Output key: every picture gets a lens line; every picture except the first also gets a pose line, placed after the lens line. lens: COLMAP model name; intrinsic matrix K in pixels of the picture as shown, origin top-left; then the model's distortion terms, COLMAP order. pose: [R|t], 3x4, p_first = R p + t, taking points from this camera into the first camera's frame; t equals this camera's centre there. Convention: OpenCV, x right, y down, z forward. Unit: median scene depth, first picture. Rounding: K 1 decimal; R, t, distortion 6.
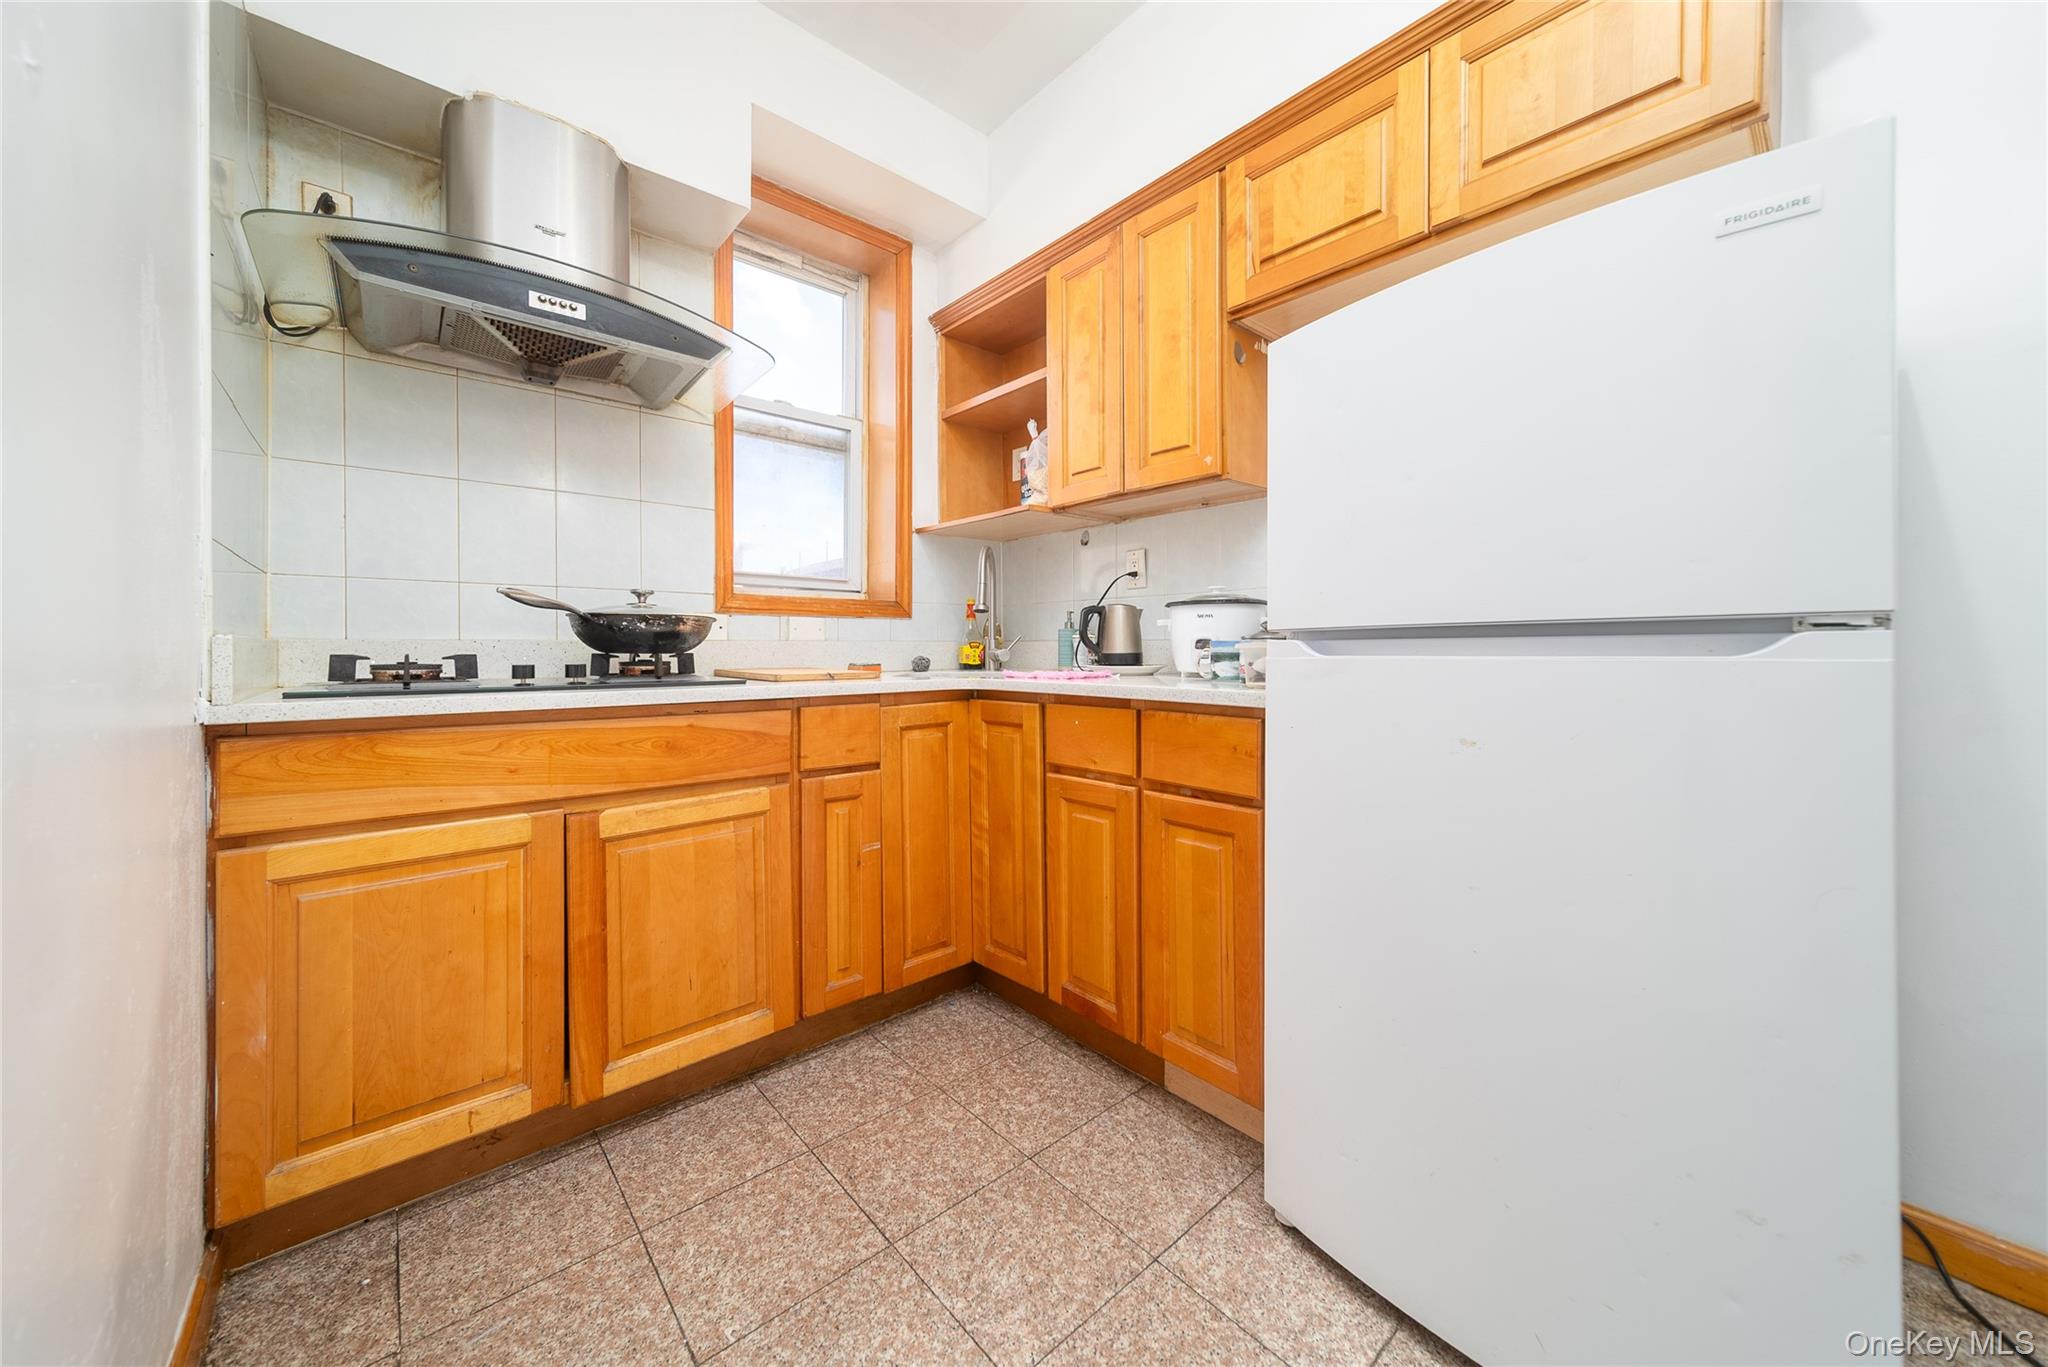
lens RADIAL K [[727.7, 0, 1019.7], [0, 727.7, 648.4], [0, 0, 1]] dist [0.012534, 0.000066]
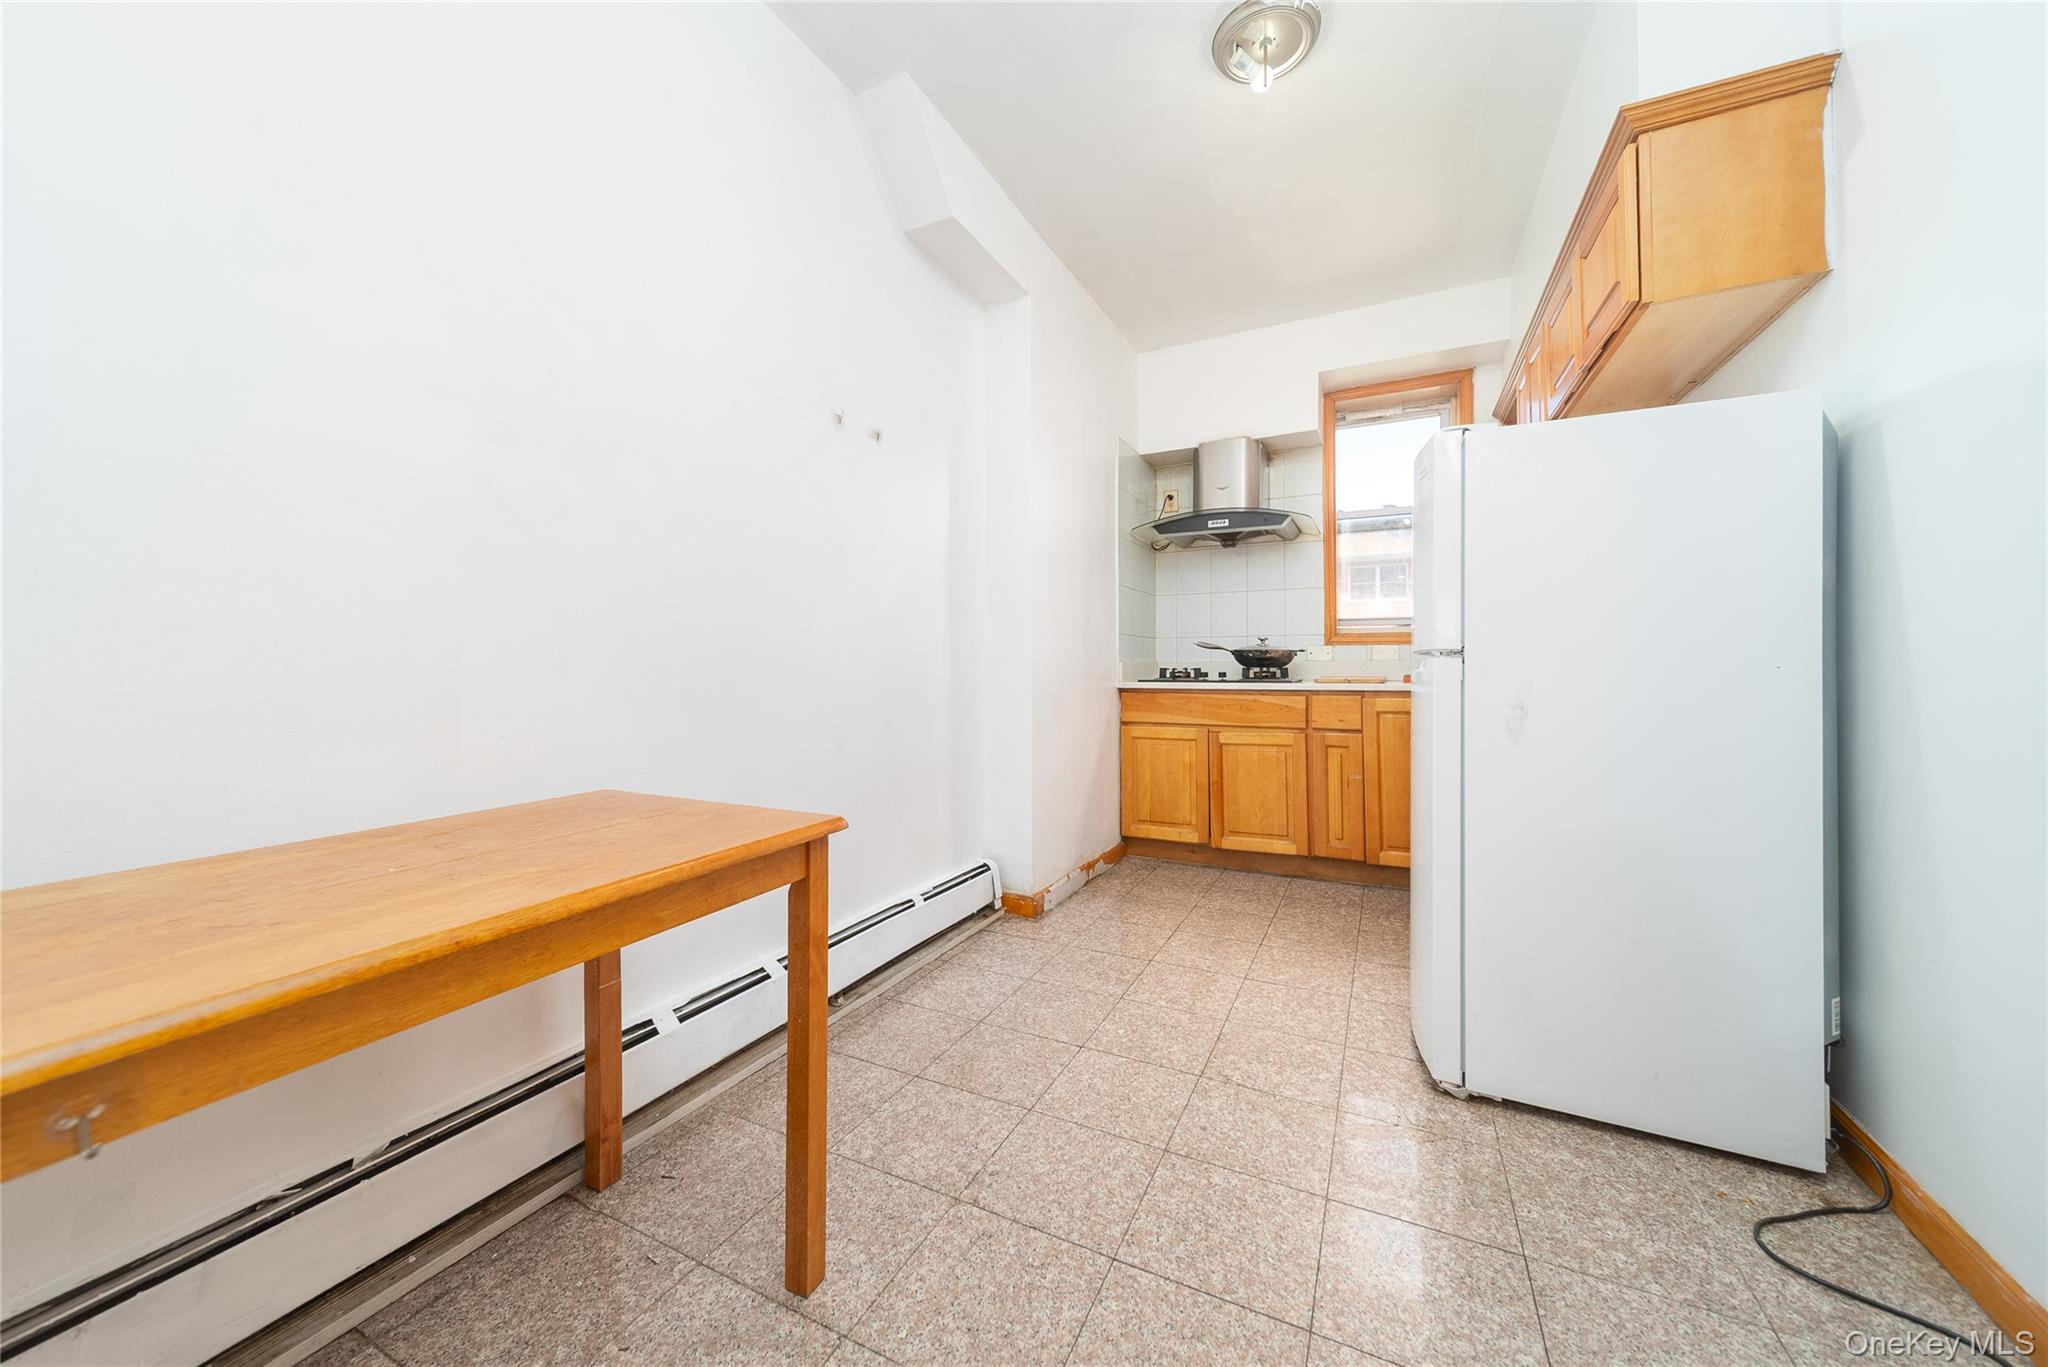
lens RADIAL K [[714.6, 0, 1024.9], [0, 714.6, 669.7], [0, 0, 1]] dist [0.000316, 0.000022]
pose [[0.376333, 0.002608, -0.926481, 1.249255], [0.003807, 0.999983, 0.004362, 0.001580], [0.926477, -0.005168, 0.376316, -0.452329]]
